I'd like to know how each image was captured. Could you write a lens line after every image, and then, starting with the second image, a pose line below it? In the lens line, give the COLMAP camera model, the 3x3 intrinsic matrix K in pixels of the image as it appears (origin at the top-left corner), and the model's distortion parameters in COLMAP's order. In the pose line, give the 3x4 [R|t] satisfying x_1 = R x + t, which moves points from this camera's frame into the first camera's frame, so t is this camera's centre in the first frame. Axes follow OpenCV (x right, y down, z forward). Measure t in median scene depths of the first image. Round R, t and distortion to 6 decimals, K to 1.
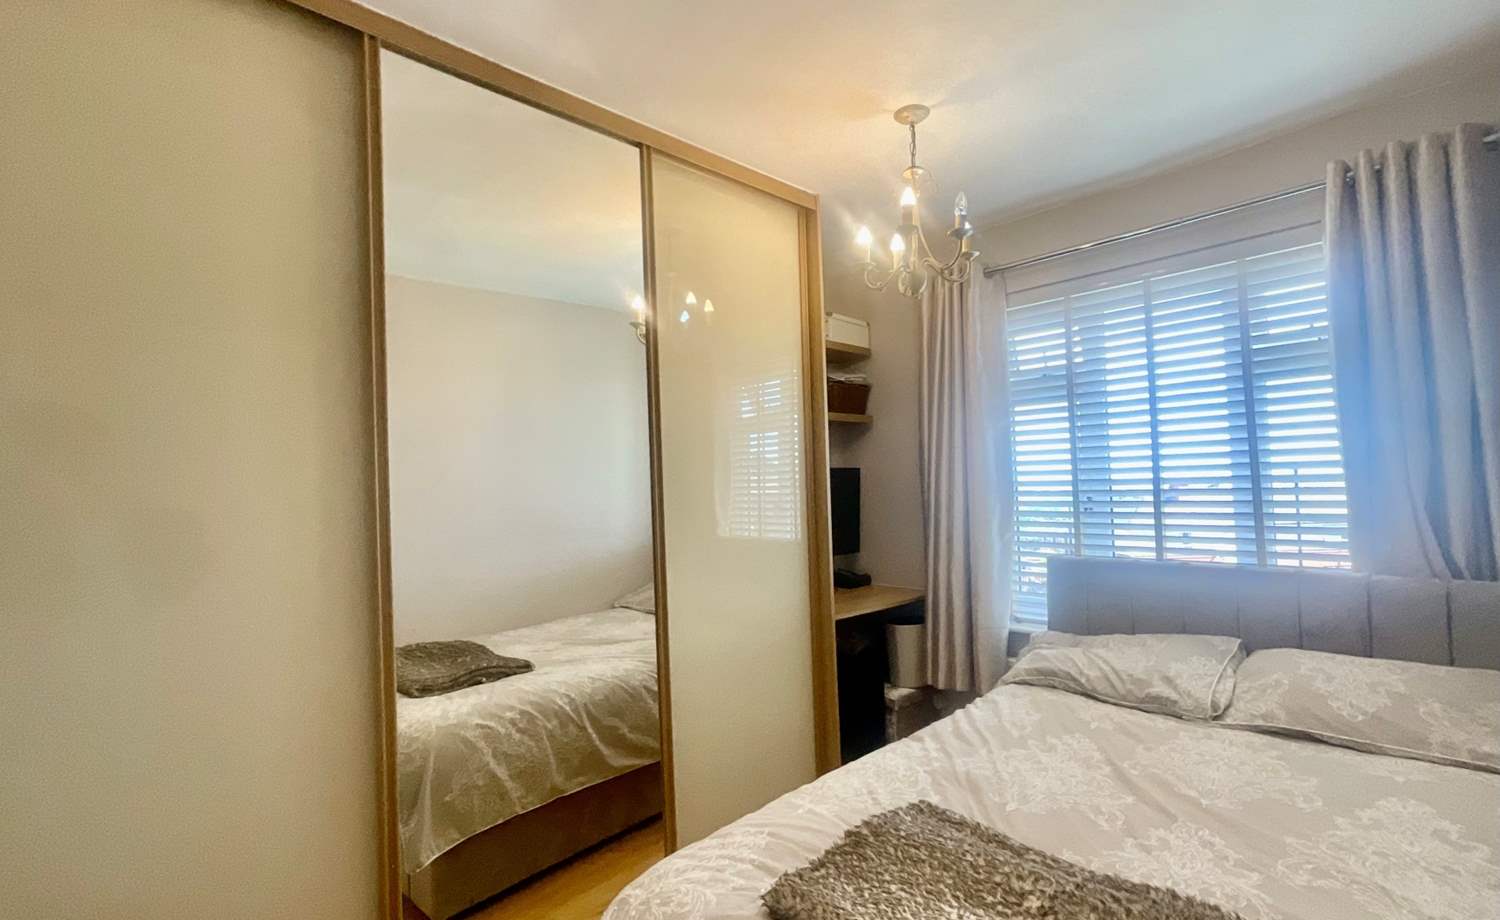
lens RADIAL K [[653.3, 0, 750.0], [0, 653.3, 460.0], [0, 0, 1]] dist [0.000515, -0.001044]
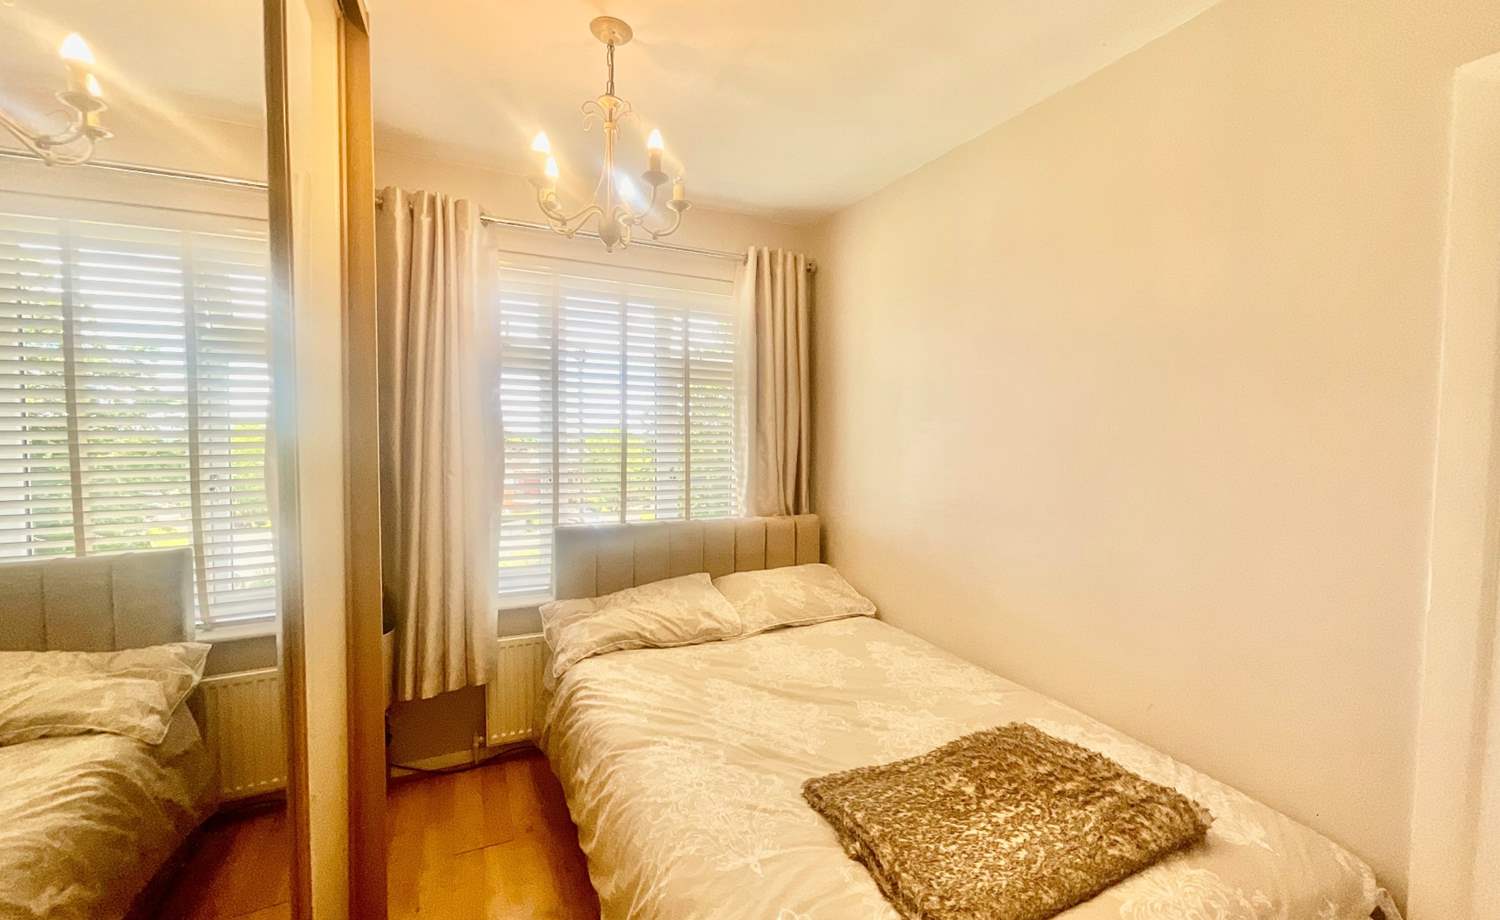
lens RADIAL K [[597.4, 0, 770.4], [0, 597.4, 462.9], [0, 0, 1]] dist [-0.010110, 0.000398]
pose [[0.316419, -0.012011, 0.948544, -0.420078], [-0.057484, 0.997840, 0.031811, -0.005315], [-0.946876, -0.064591, 0.315045, 0.518281]]
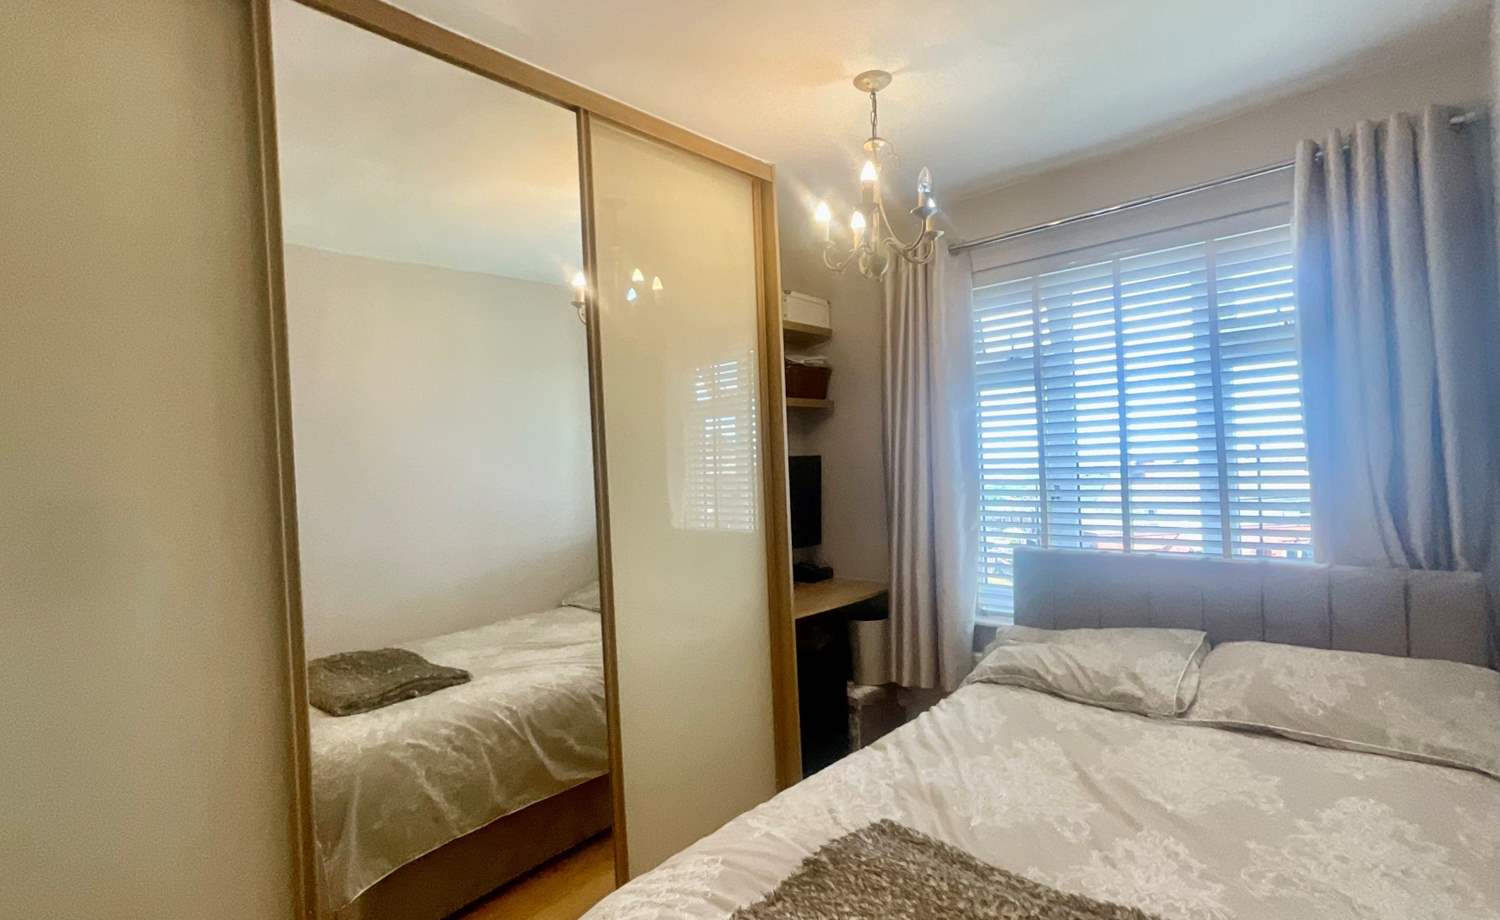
lens RADIAL K [[689.4, 0, 750.0], [0, 689.4, 460.0], [0, 0, 1]] dist [-0.002567, 0.001160]
pose [[0.998118, -0.010493, 0.060420, 0.009011], [0.008667, 0.999500, 0.030410, -0.022485], [-0.060709, -0.029829, 0.997710, 0.017923]]
